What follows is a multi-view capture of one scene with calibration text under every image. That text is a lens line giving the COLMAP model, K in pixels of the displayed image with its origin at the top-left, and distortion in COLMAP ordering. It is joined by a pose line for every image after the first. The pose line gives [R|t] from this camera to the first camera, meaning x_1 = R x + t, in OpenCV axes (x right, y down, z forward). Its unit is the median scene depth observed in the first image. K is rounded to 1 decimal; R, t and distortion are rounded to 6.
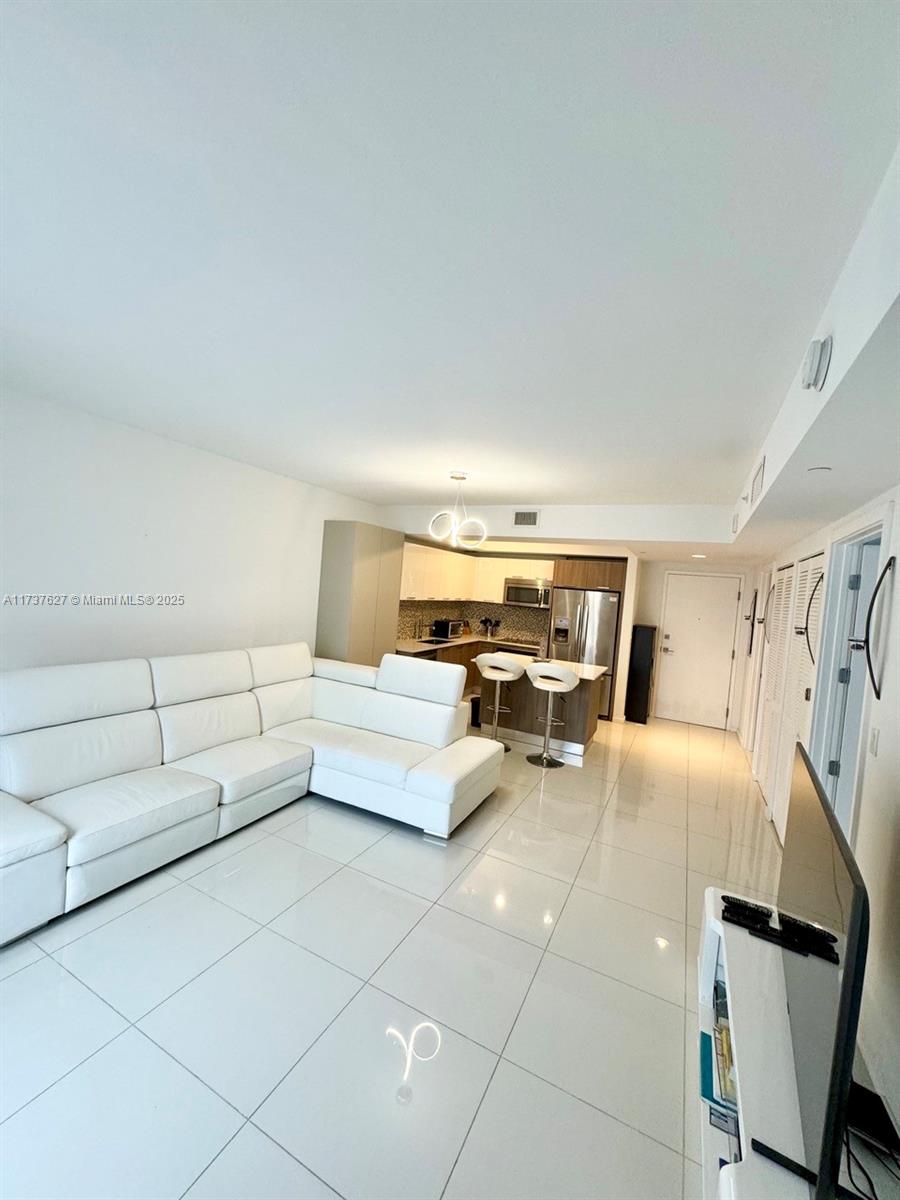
lens RADIAL K [[476.5, 0, 451.7], [0, 476.5, 599.2], [0, 0, 1]] dist [-0.002141, 0.000005]
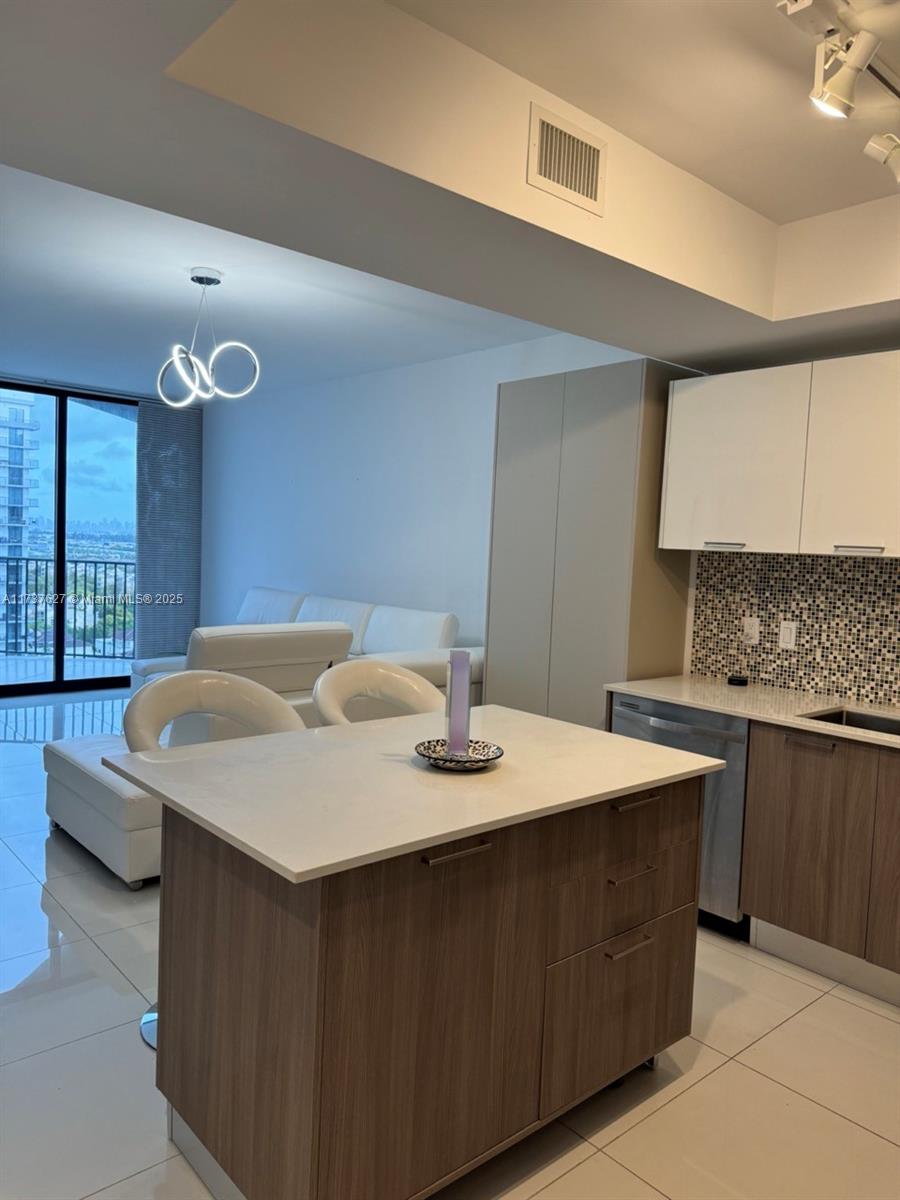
lens RADIAL K [[844.5, 0, 450.0], [0, 844.5, 600.0], [0, 0, 1]] dist [0.064344, -0.073303]
pose [[-0.370820, -0.038513, -0.927906, 0.470566], [-0.096127, 0.995365, -0.002898, 0.049810], [0.923716, 0.088123, -0.372804, 1.001580]]
